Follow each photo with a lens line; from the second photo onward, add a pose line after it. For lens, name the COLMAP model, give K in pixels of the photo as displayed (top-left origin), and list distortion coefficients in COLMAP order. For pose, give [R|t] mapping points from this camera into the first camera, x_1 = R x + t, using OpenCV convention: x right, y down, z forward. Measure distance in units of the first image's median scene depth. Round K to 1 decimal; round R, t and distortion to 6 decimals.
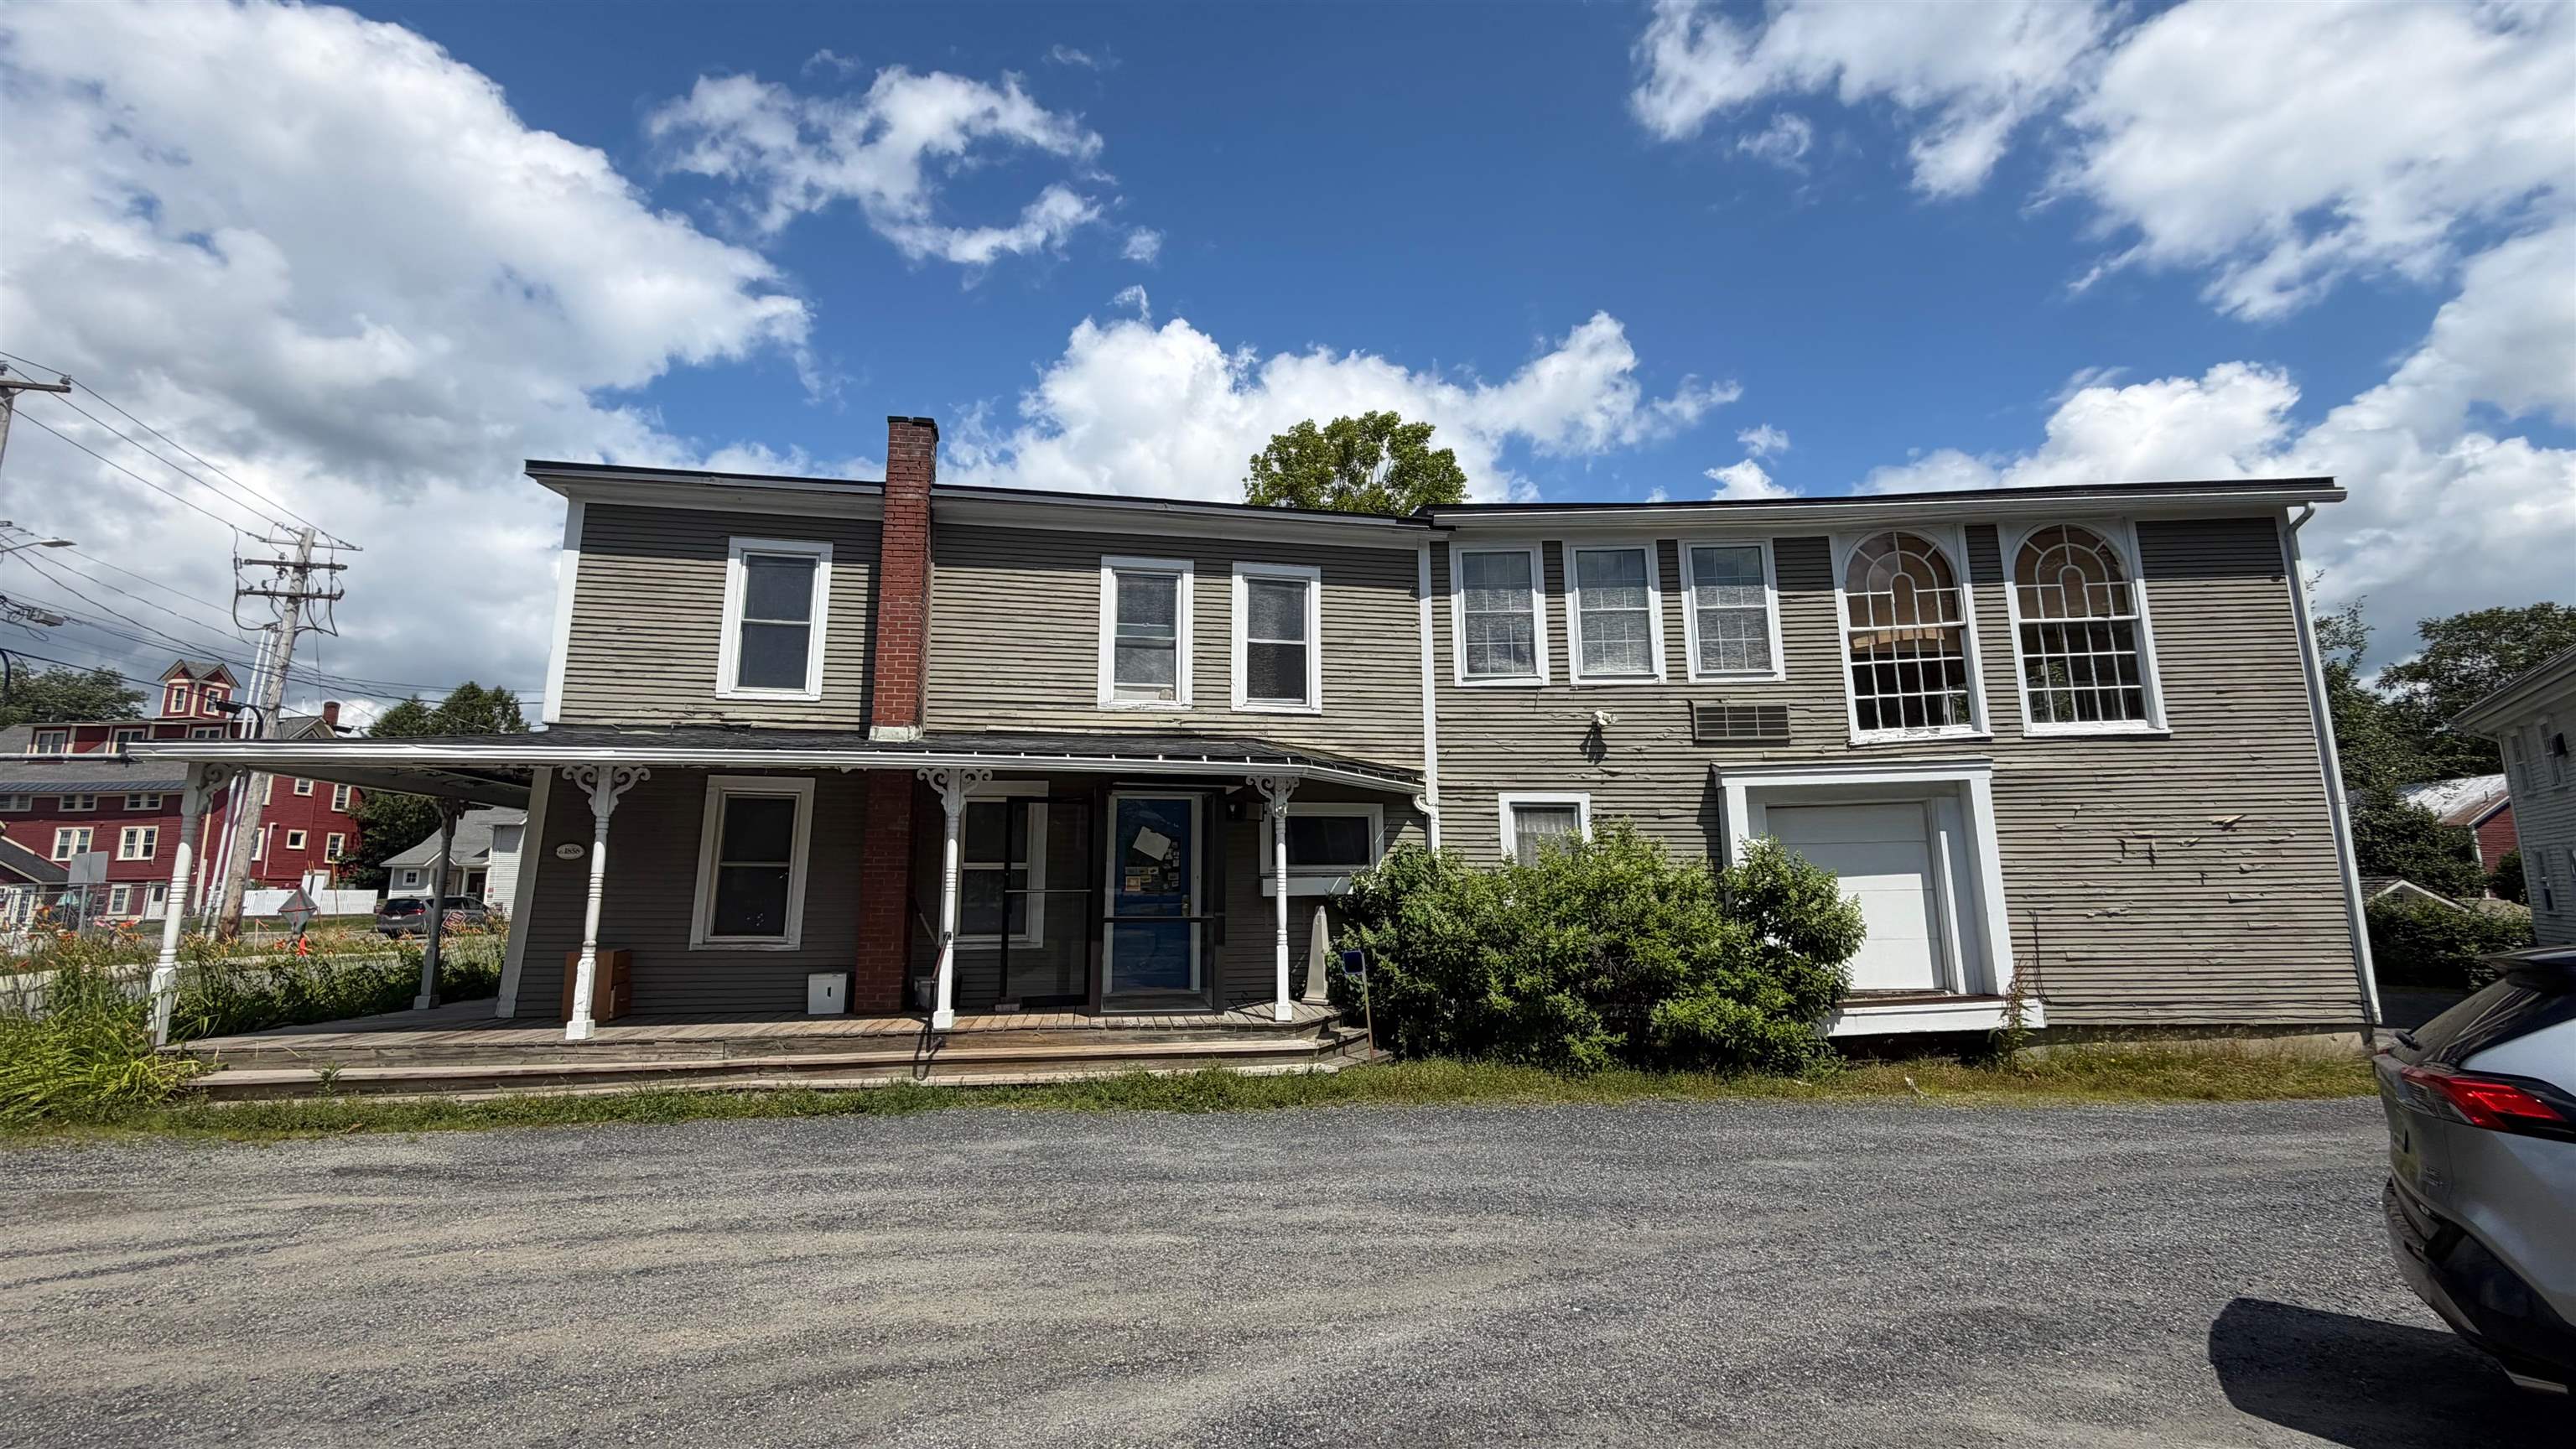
lens RADIAL K [[1042.7, 0, 1288.0], [0, 1042.7, 724.5], [0, 0, 1]] dist [-0.009287, -0.000067]
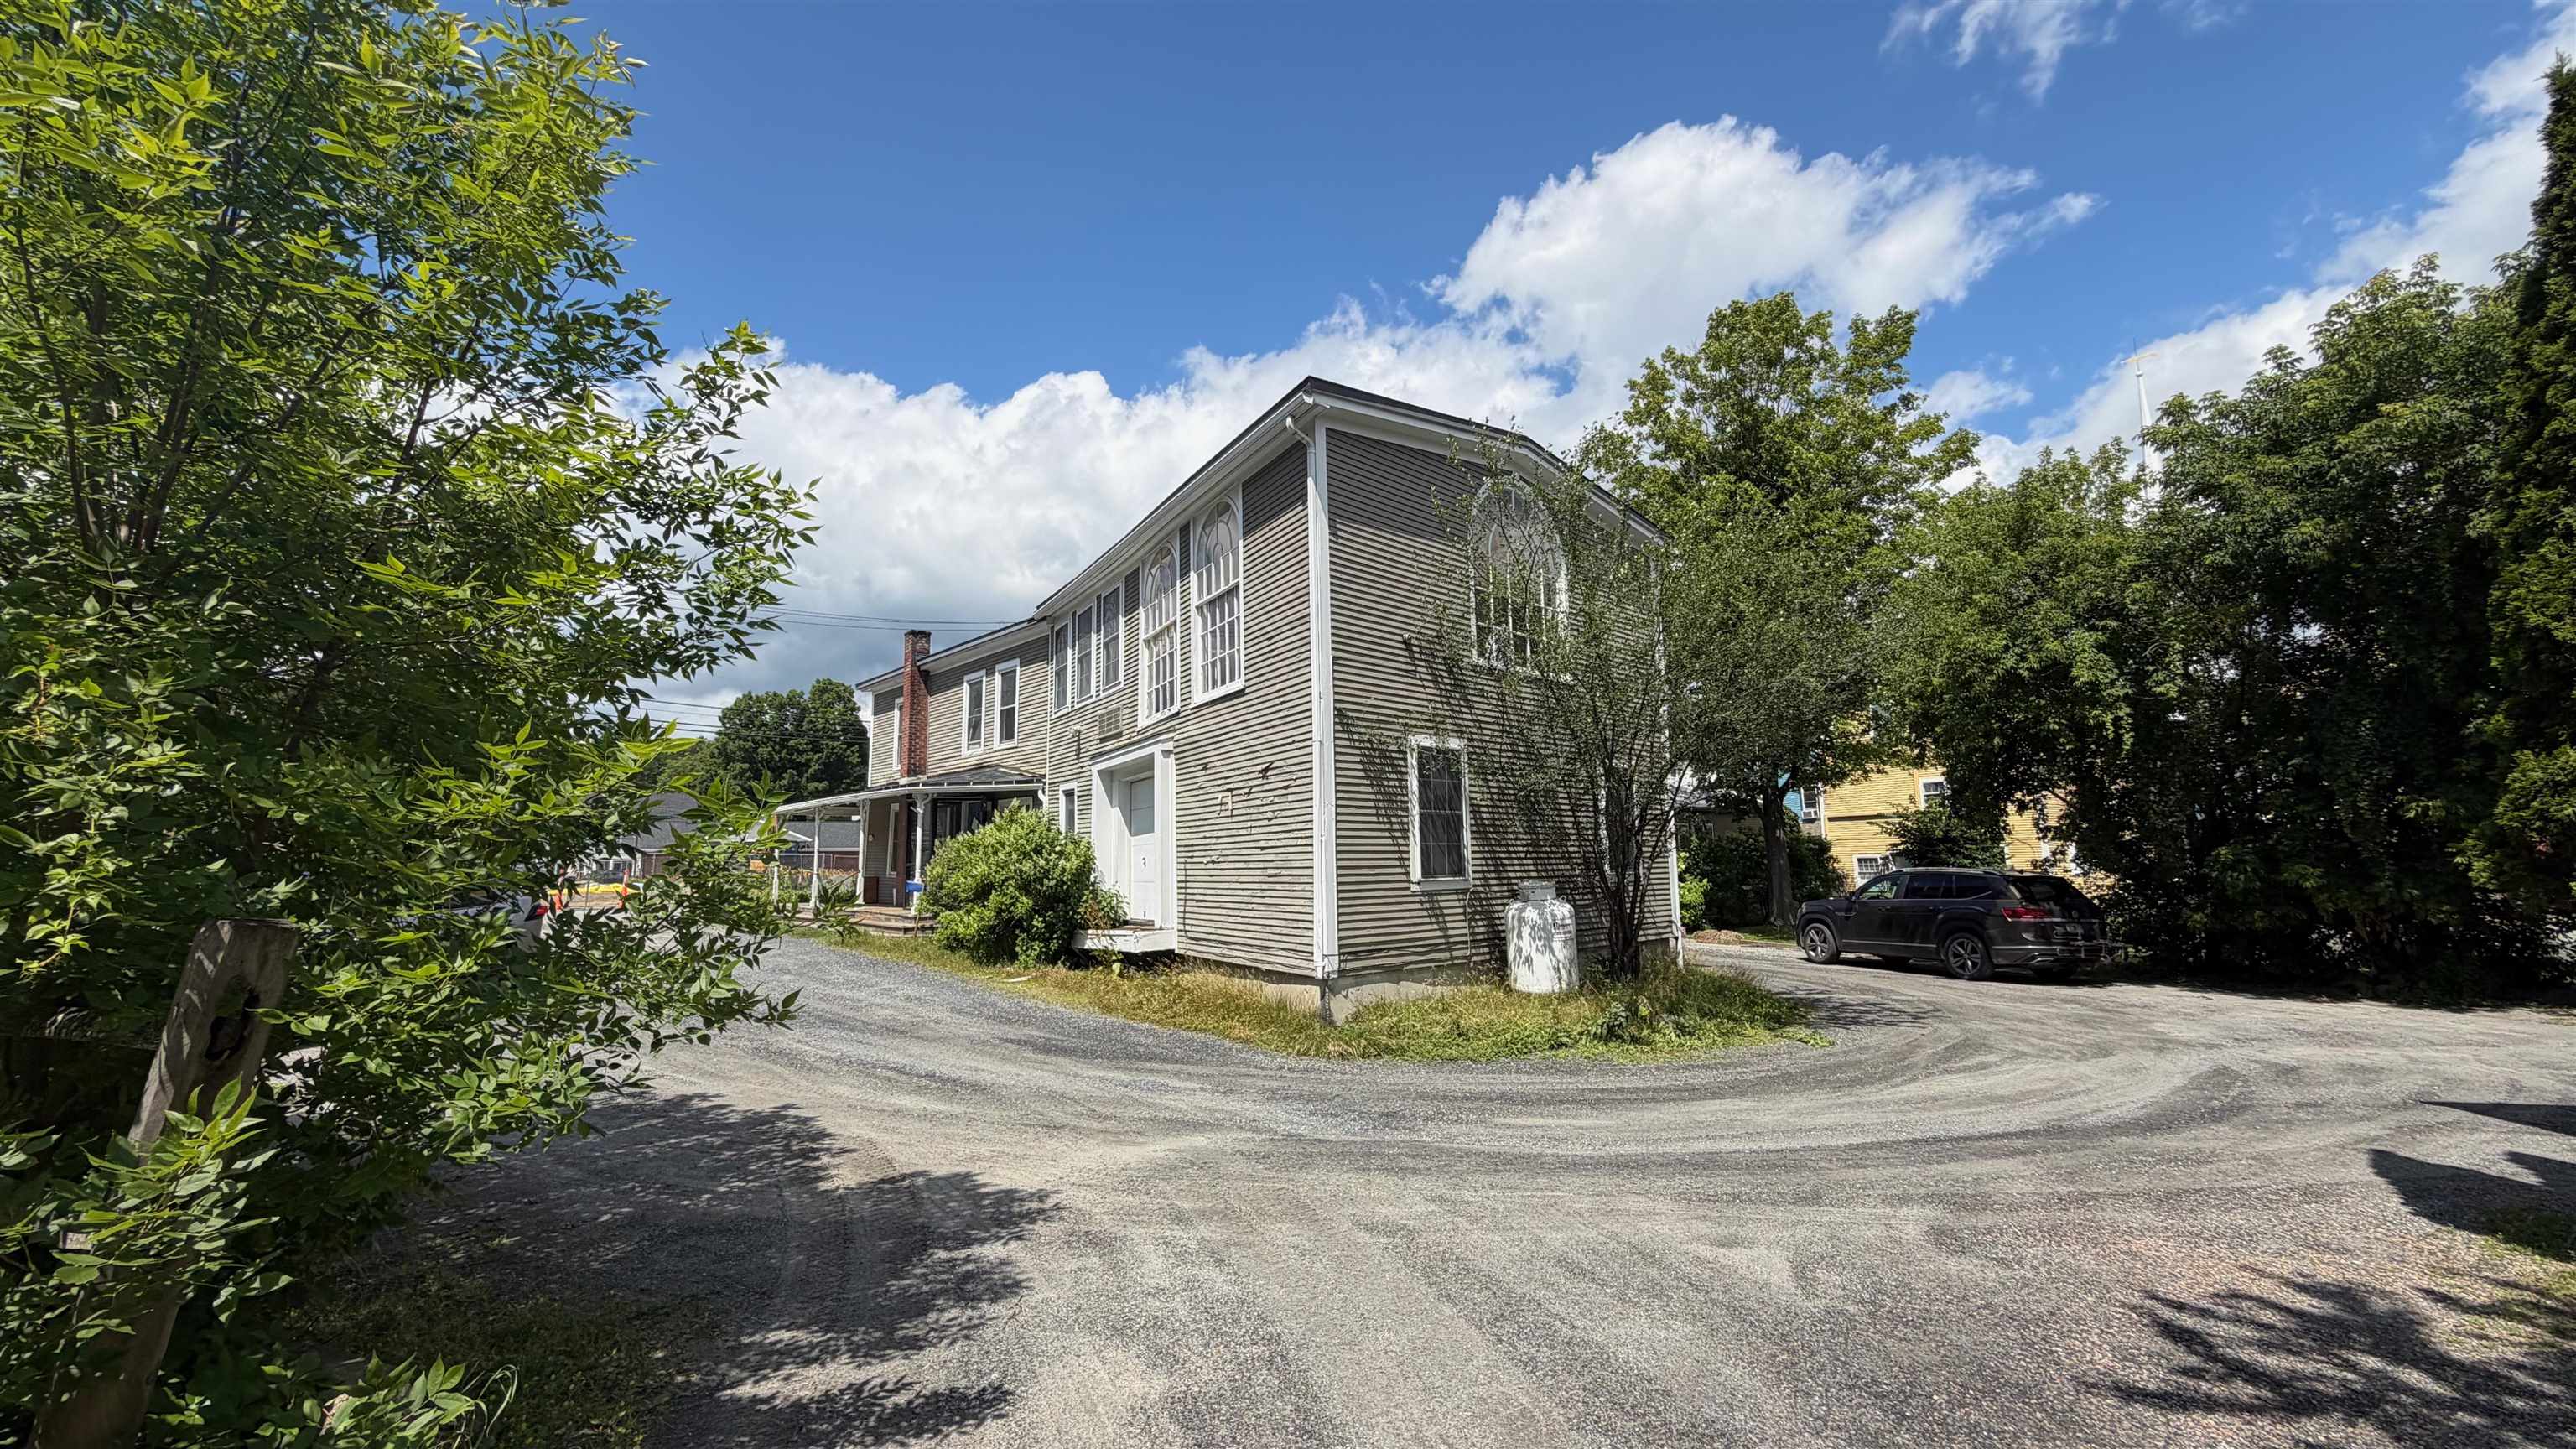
lens RADIAL K [[1042.7, 0, 1288.0], [0, 1042.7, 724.5], [0, 0, 1]] dist [-0.009287, -0.000067]
pose [[0.551105, -0.108027, -0.827414, 1.737042], [0.155873, 0.987458, -0.025103, 0.067234], [0.819748, -0.115137, 0.561031, 0.415459]]
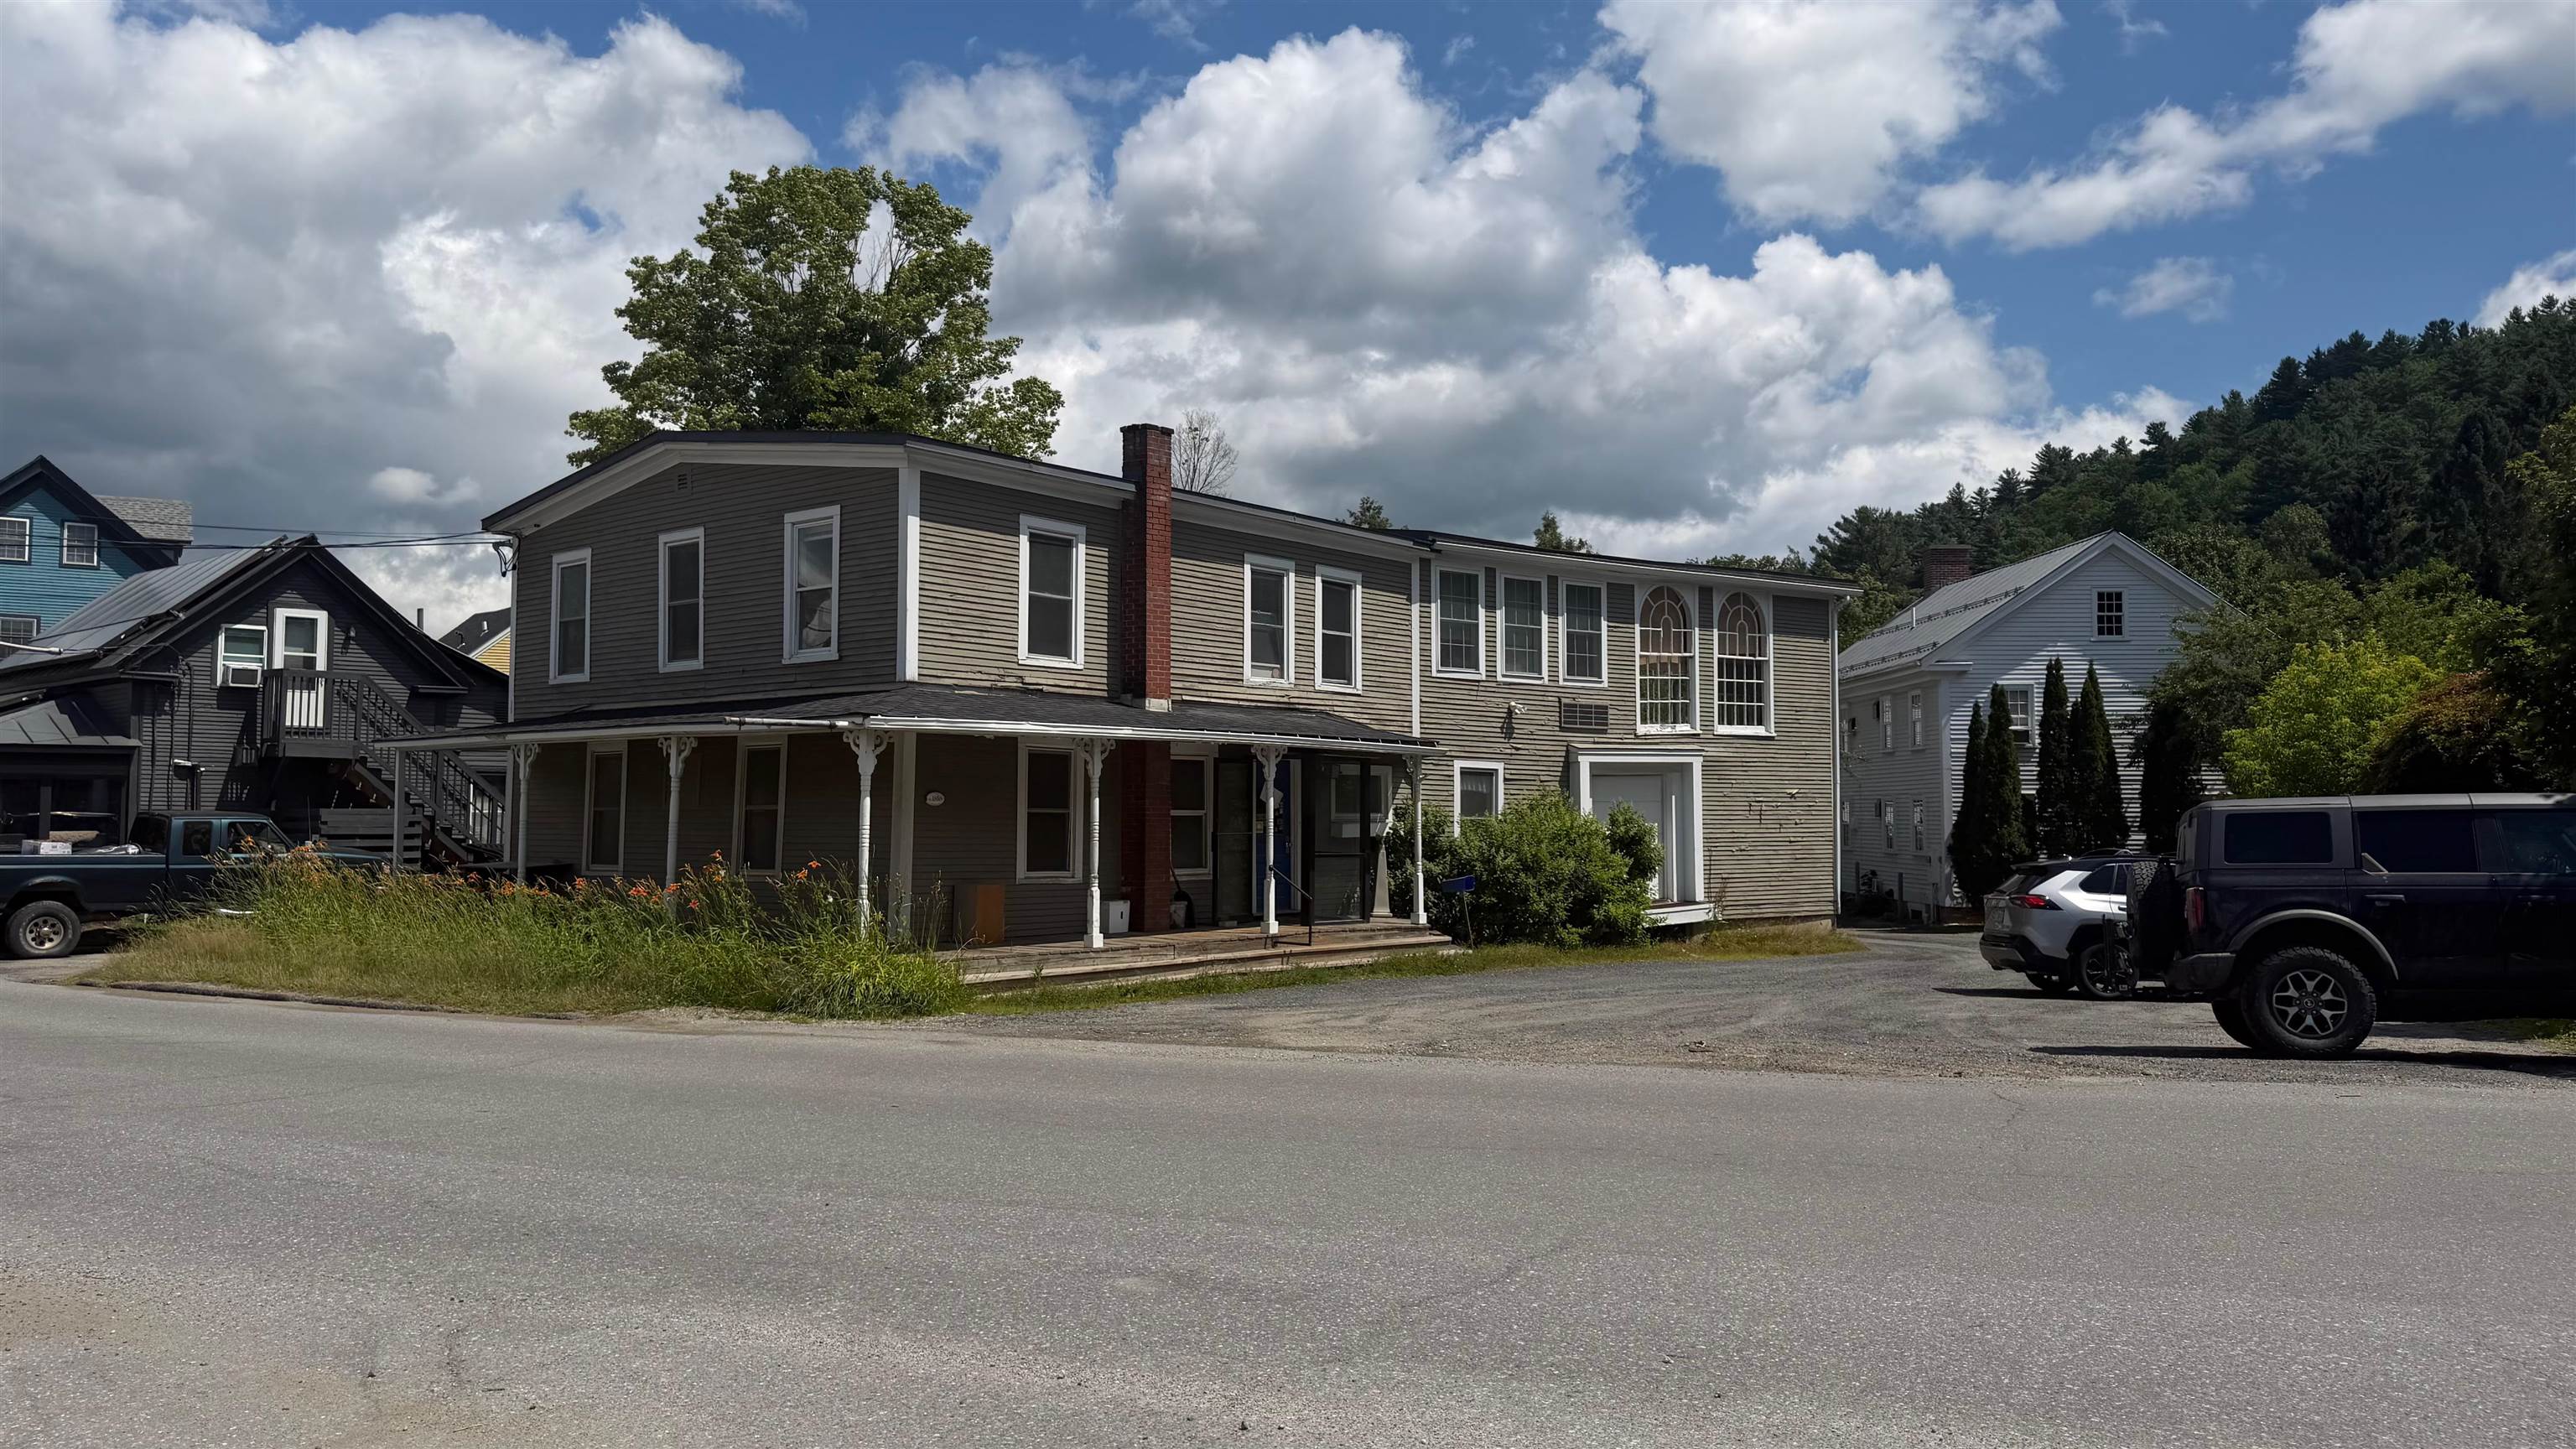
lens RADIAL K [[1953.1, 0, 1288.0], [0, 1953.1, 724.5], [0, 0, 1]] dist [0.002249, -0.000637]
pose [[0.759466, 0.039094, 0.649371, -1.600154], [-0.114975, 0.990546, 0.074835, -0.143099], [-0.640306, -0.131496, 0.756781, -0.749453]]
